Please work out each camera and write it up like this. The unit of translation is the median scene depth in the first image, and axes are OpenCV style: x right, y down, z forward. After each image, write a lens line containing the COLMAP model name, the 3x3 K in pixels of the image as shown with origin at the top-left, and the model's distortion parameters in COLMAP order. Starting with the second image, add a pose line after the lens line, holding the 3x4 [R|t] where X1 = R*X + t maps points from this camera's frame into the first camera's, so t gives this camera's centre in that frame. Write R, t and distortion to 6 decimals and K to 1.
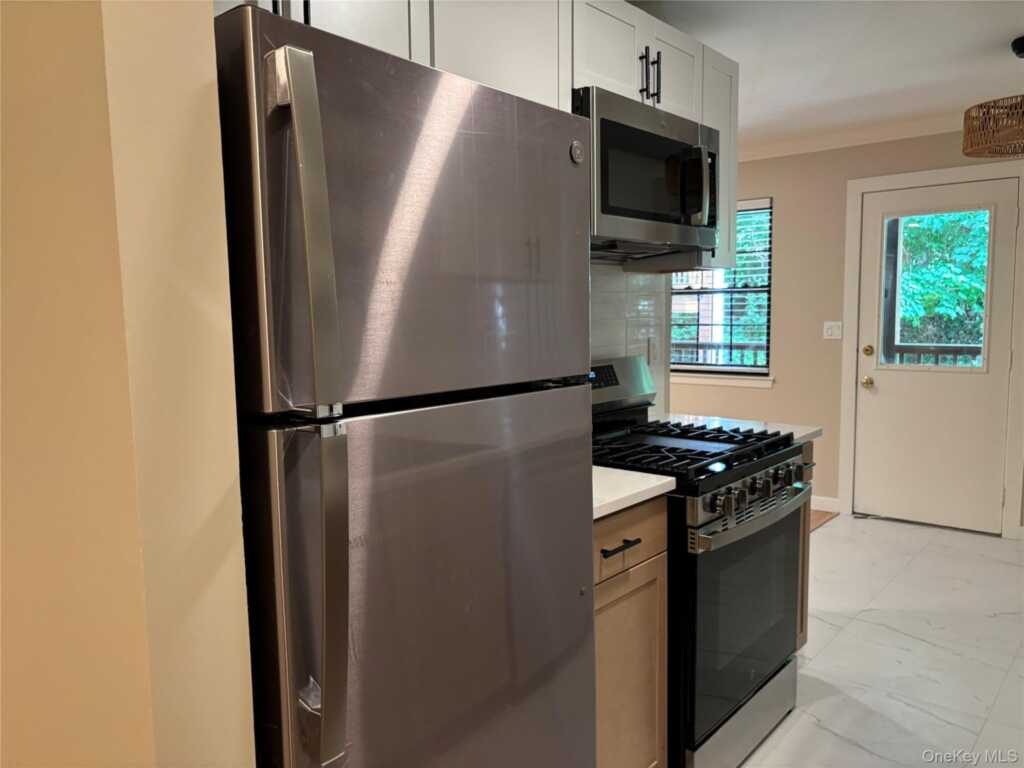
lens RADIAL K [[774.9, 0, 501.8], [0, 774.9, 391.3], [0, 0, 1]] dist [0.043449, -0.040033]
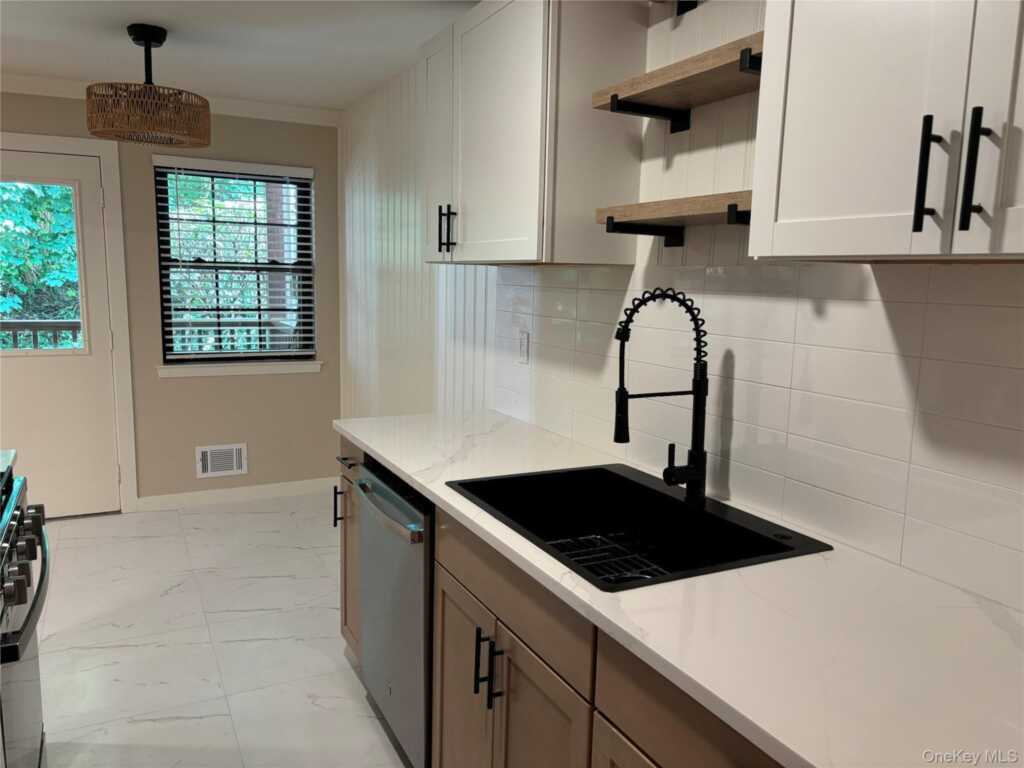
lens RADIAL K [[774.9, 0, 507.5], [0, 774.9, 392.6], [0, 0, 1]] dist [0.043449, -0.040033]
pose [[0.386068, -0.117277, 0.914985, -0.138067], [0.068523, 0.992791, 0.098338, -0.058860], [-0.919922, 0.024732, 0.391321, 0.210677]]
